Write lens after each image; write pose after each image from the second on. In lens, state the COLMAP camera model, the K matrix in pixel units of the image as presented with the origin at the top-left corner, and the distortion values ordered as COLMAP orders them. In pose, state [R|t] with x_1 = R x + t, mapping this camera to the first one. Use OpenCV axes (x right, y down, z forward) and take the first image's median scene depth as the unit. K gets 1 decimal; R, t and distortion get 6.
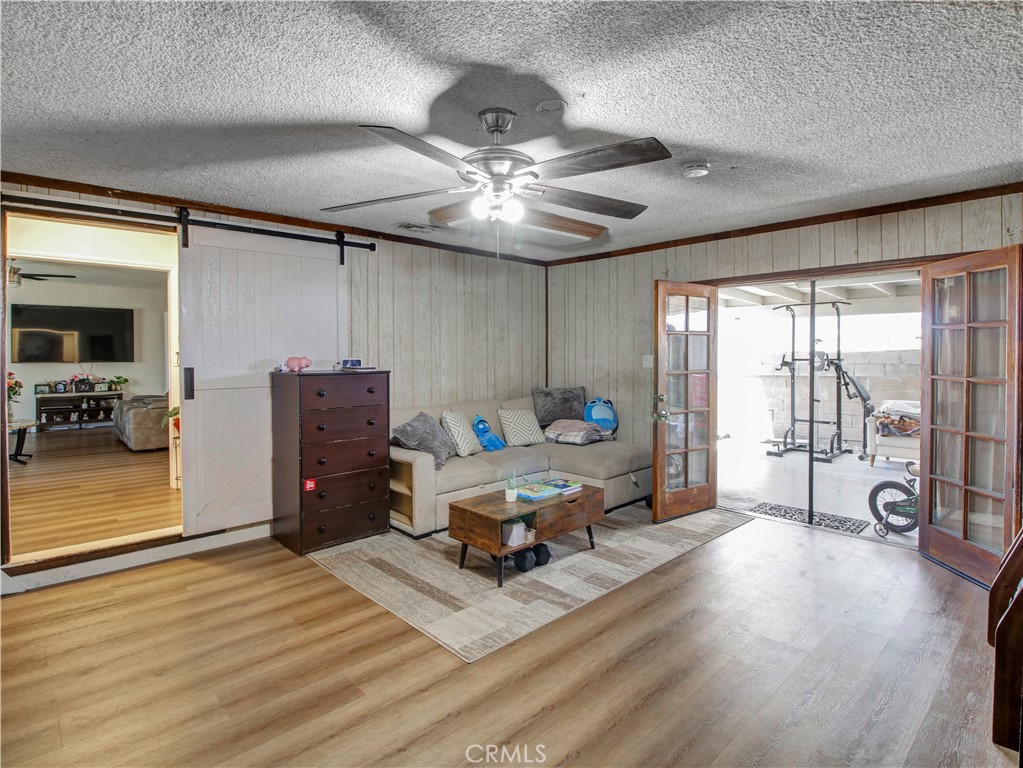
lens RADIAL K [[535.2, 0, 515.1], [0, 535.2, 376.6], [0, 0, 1]] dist [-0.001411, 0.000396]
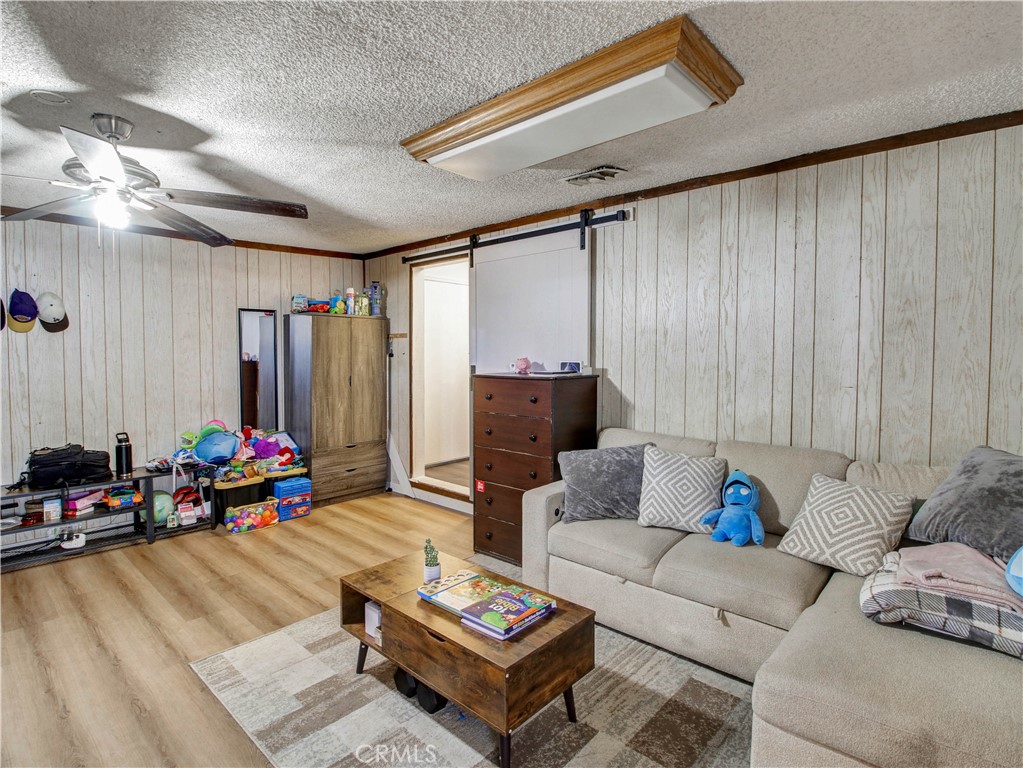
lens RADIAL K [[535.2, 0, 515.1], [0, 535.2, 376.6], [0, 0, 1]] dist [-0.001411, 0.000396]
pose [[0.068207, 0.053365, -0.996243, 0.609051], [-0.040214, 0.997904, 0.050701, -0.055943], [0.996860, 0.036605, 0.070210, 0.986996]]
